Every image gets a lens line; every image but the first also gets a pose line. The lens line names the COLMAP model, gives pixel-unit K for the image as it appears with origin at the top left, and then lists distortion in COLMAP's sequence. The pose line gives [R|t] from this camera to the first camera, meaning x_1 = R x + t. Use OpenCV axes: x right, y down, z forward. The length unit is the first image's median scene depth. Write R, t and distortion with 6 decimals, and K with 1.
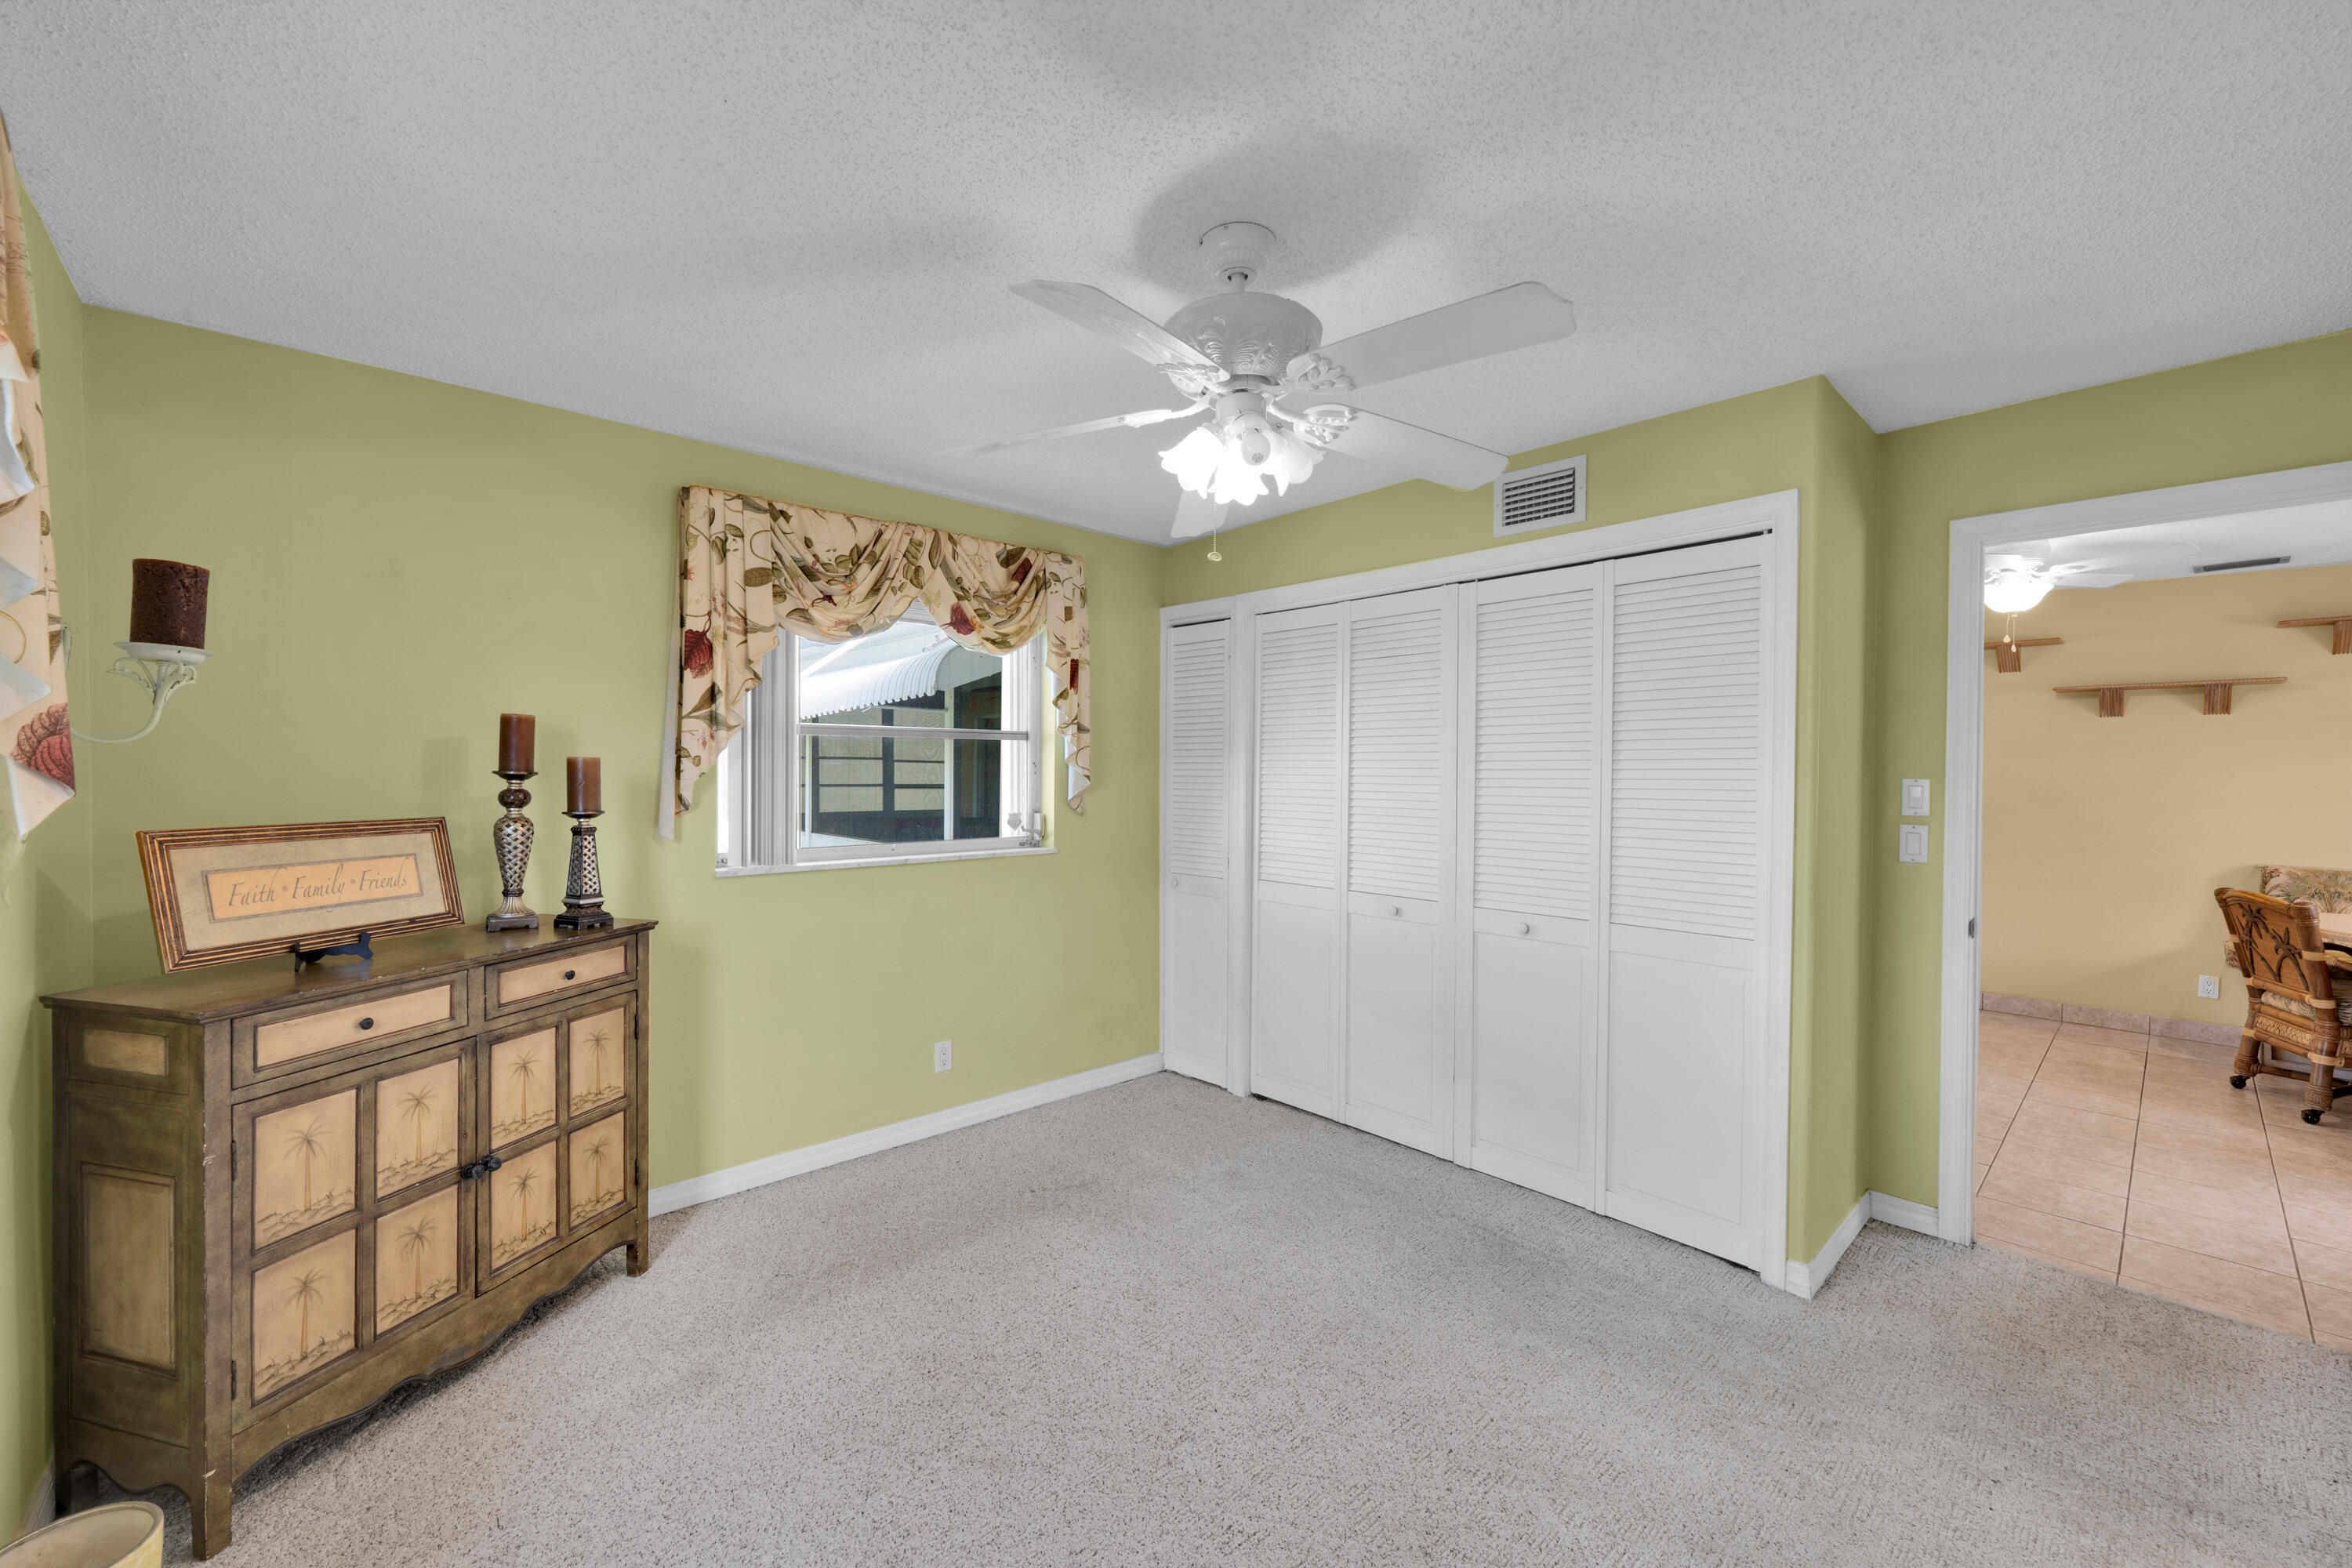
lens RADIAL K [[925.0, 0, 1171.6], [0, 925.0, 785.9], [0, 0, 1]] dist [0.000423, 0.000120]
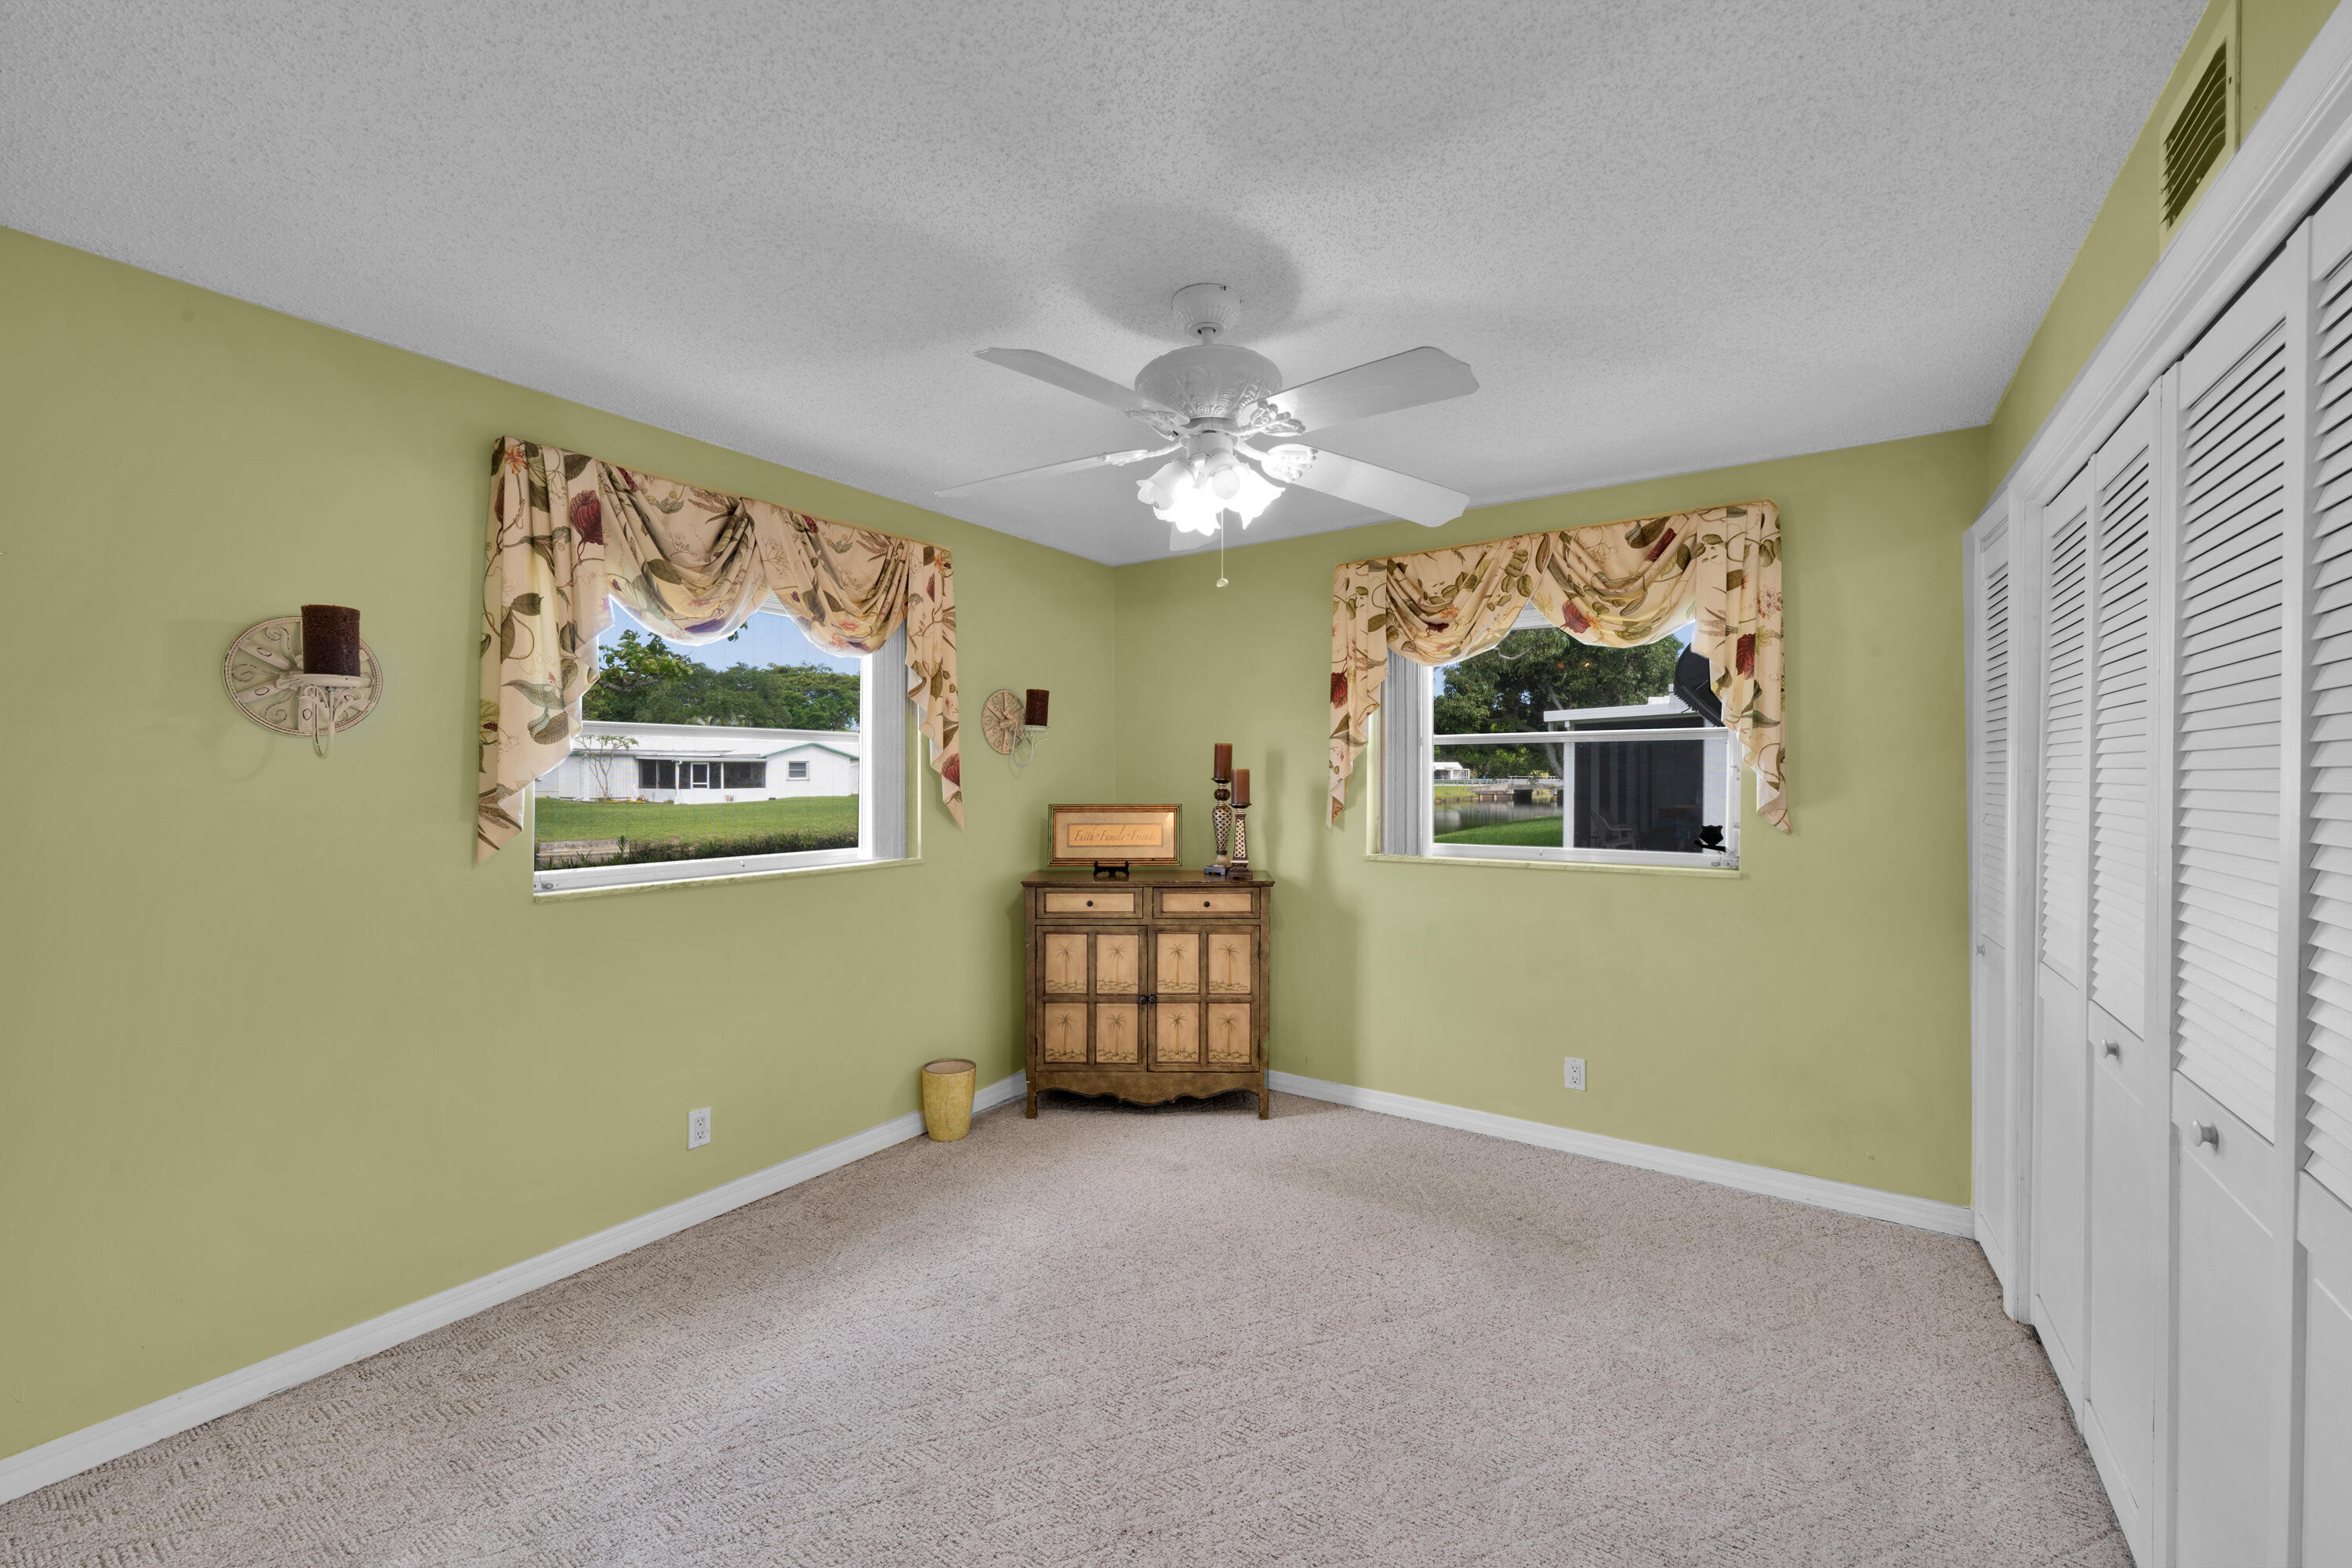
lens RADIAL K [[925.0, 0, 1171.6], [0, 925.0, 785.9], [0, 0, 1]] dist [0.000423, 0.000120]
pose [[0.235827, 0.006305, -0.971775, 0.724538], [-0.013105, 0.999909, 0.003308, -0.005217], [0.971707, 0.011955, 0.235888, 0.447306]]
